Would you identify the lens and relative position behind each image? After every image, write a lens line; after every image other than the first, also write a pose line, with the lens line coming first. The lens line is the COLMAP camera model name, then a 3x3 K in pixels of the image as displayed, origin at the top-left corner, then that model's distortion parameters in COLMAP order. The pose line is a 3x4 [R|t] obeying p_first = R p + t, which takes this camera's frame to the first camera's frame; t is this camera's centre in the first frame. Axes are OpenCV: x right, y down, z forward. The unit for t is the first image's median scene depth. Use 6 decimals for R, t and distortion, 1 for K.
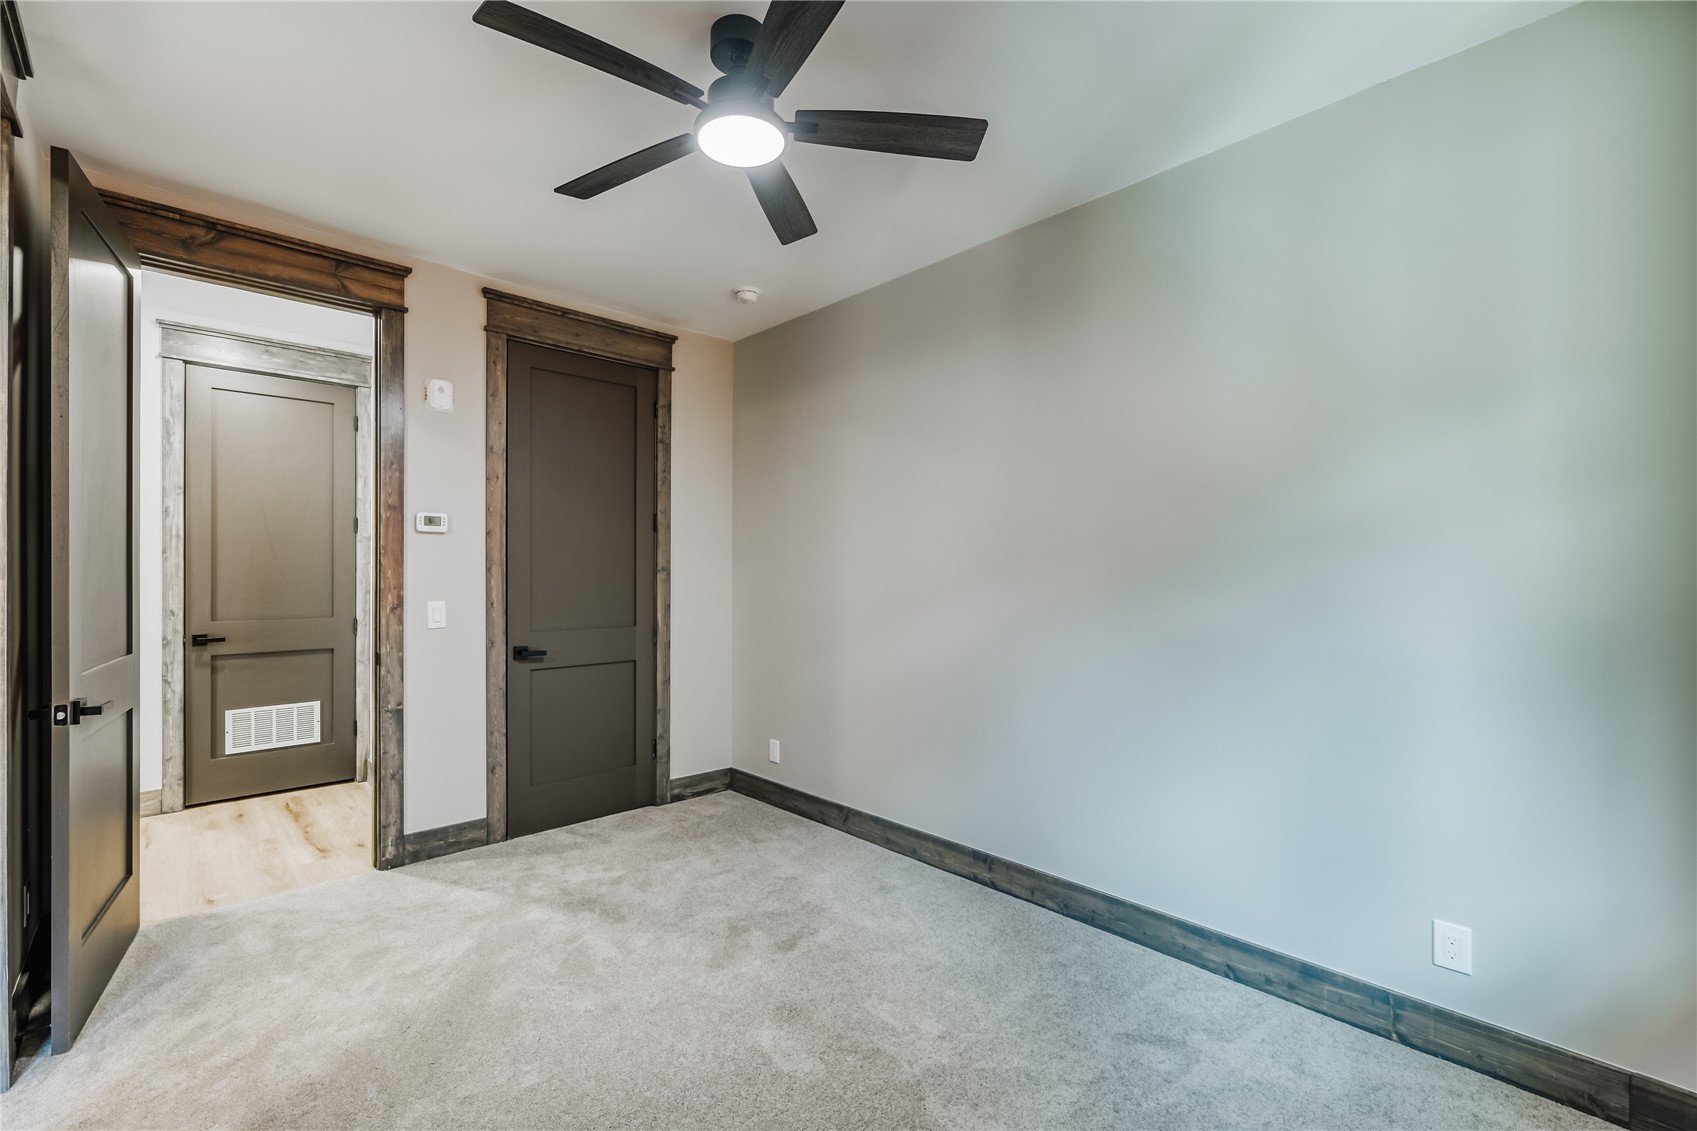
lens RADIAL K [[714.7, 0, 839.3], [0, 714.7, 581.5], [0, 0, 1]] dist [0.000030, -0.000898]
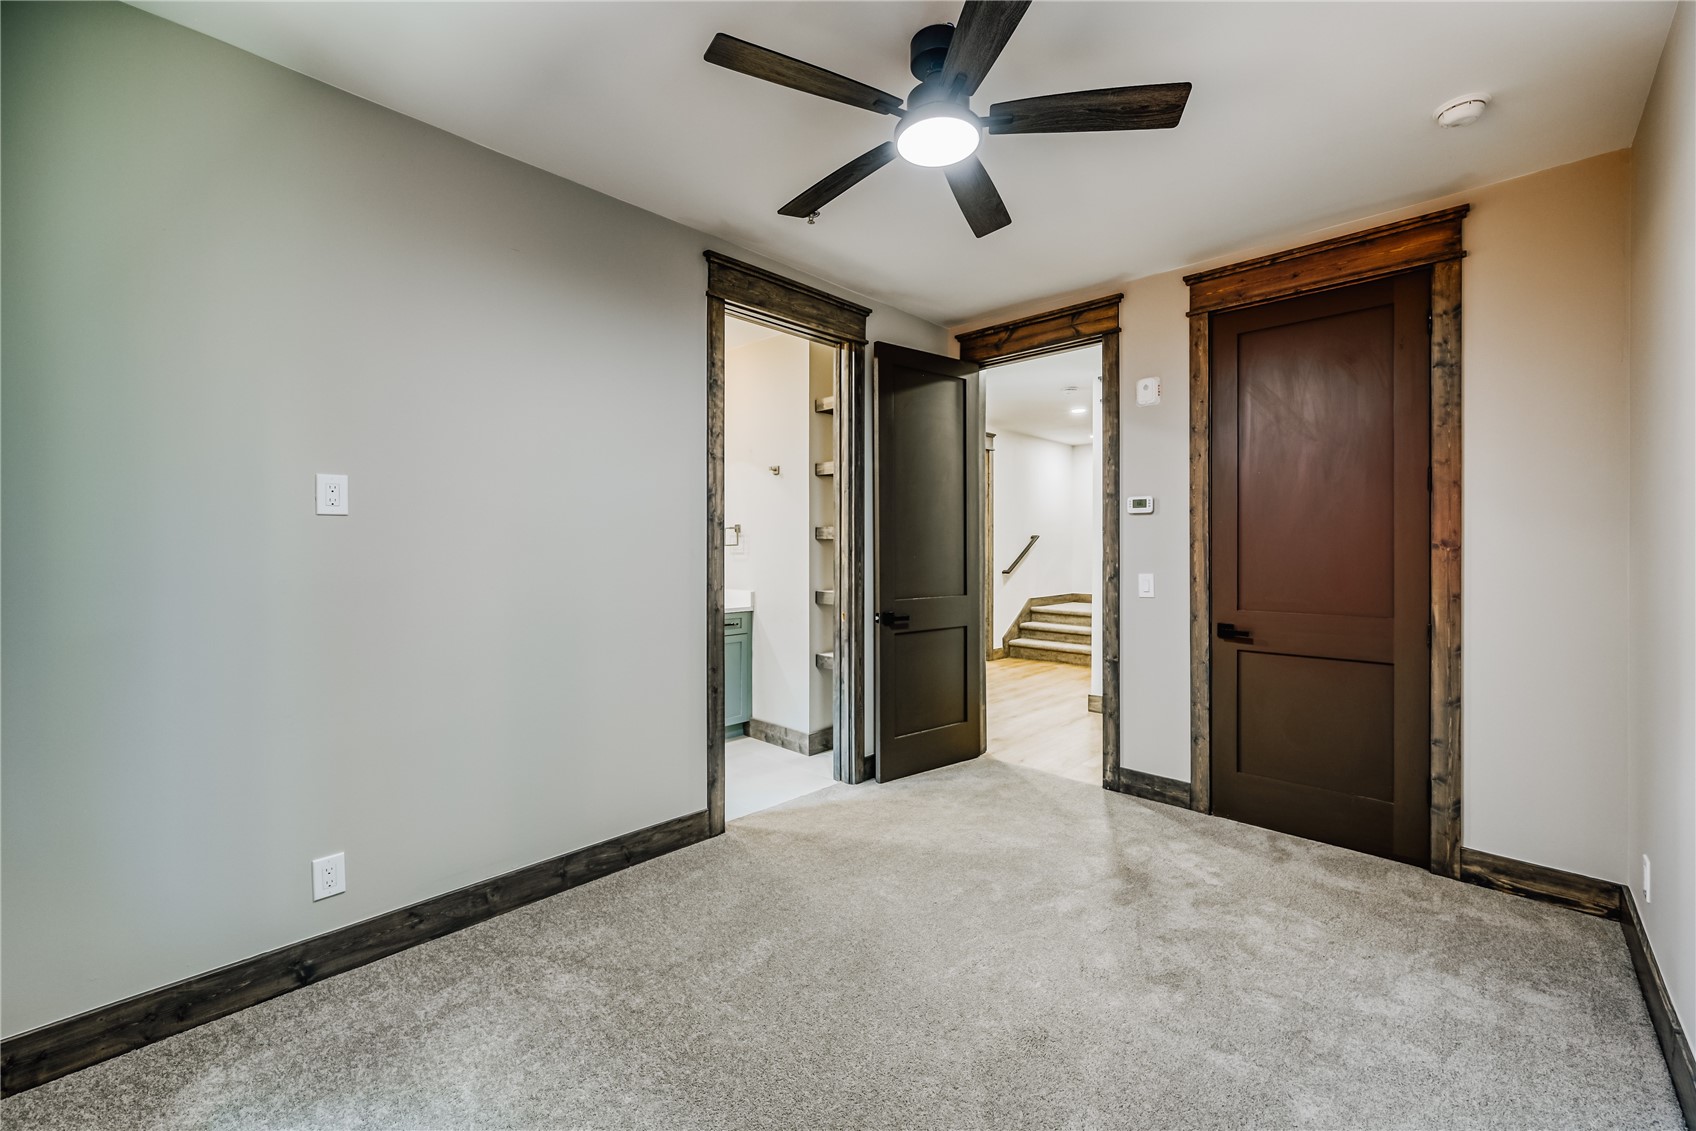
lens RADIAL K [[672.5, 0, 840.9], [0, 672.5, 560.2], [0, 0, 1]] dist [-0.005744, 0.001338]
pose [[0.055250, 0.013560, -0.998380, 0.452361], [-0.015568, 0.999798, 0.012718, 0.000294], [0.998351, 0.014840, 0.055450, 0.432195]]
